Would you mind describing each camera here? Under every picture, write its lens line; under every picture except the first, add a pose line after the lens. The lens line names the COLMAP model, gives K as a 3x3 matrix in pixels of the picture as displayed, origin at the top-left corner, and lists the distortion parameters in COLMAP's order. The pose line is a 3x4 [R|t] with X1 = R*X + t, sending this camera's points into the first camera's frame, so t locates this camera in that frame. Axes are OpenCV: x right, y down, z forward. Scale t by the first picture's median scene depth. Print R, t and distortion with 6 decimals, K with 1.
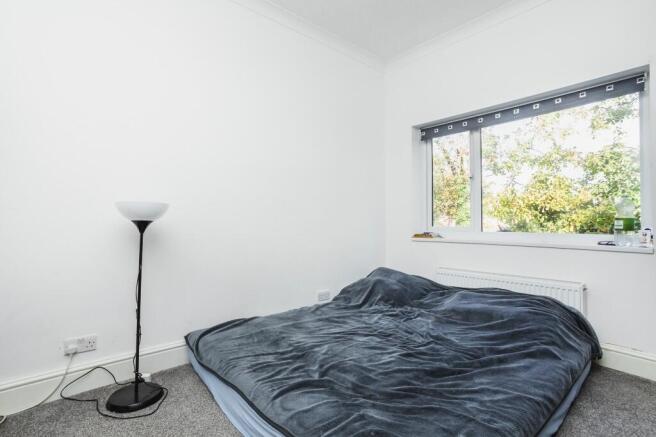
lens RADIAL K [[313.6, 0, 326.9], [0, 313.6, 219.9], [0, 0, 1]] dist [-0.014038, 0.001094]
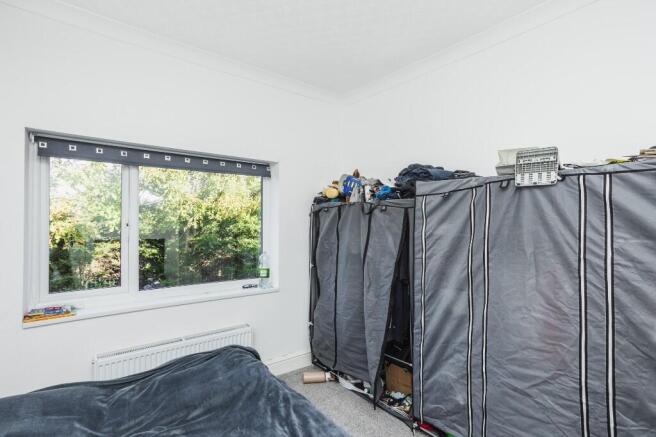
lens RADIAL K [[313.6, 0, 327.1], [0, 313.6, 219.6], [0, 0, 1]] dist [-0.014038, 0.001094]
pose [[0.055035, 0.008318, 0.998450, -0.268731], [-0.014030, 0.999873, -0.007557, -0.138048], [-0.998386, -0.013593, 0.055145, 0.421239]]
